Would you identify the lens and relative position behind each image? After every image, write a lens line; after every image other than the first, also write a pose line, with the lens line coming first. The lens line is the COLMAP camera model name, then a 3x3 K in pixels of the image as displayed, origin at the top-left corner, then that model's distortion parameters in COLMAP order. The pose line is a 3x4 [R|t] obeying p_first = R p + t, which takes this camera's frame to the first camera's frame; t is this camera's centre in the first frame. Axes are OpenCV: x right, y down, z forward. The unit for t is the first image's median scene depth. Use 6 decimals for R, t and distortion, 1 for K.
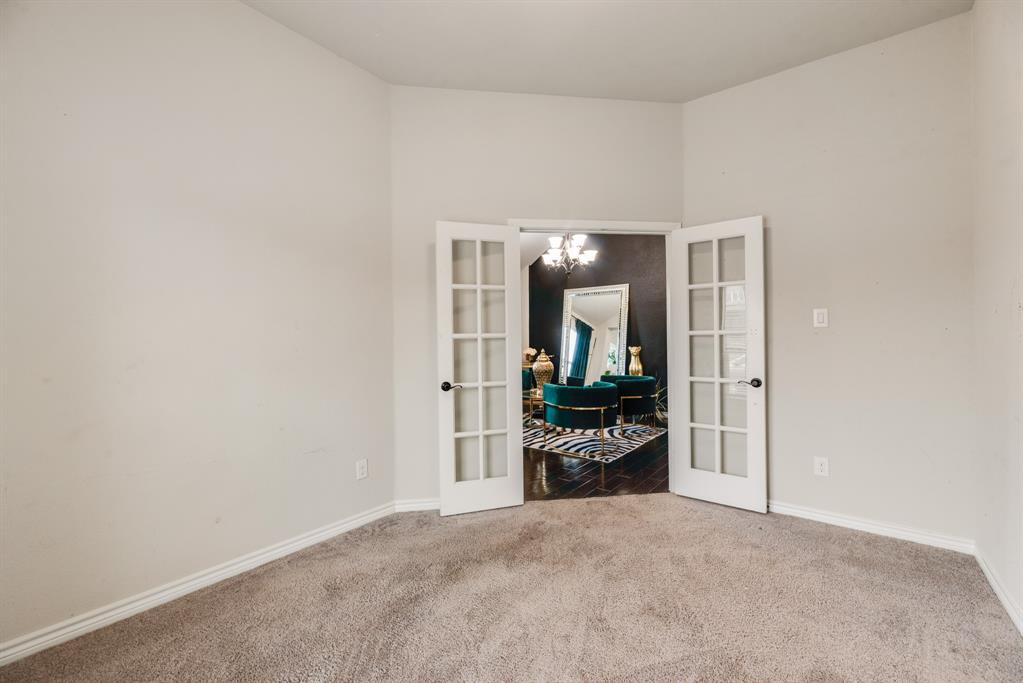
lens RADIAL K [[411.5, 0, 517.0], [0, 411.5, 342.9], [0, 0, 1]] dist [-0.000640, -0.000028]
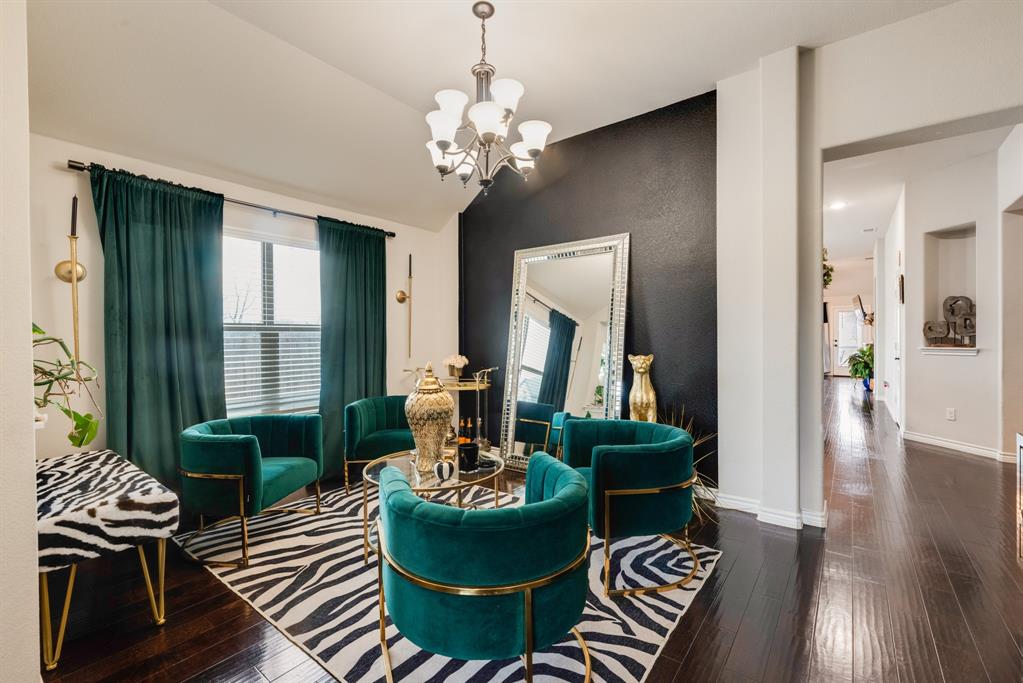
lens RADIAL K [[431.2, 0, 513.3], [0, 431.2, 340.4], [0, 0, 1]] dist [-0.002323, -0.000245]
pose [[0.999980, 0.003547, -0.005176, 0.130865], [-0.003557, 0.999992, -0.001863, -0.007869], [0.005170, 0.001882, 0.999985, 0.464107]]
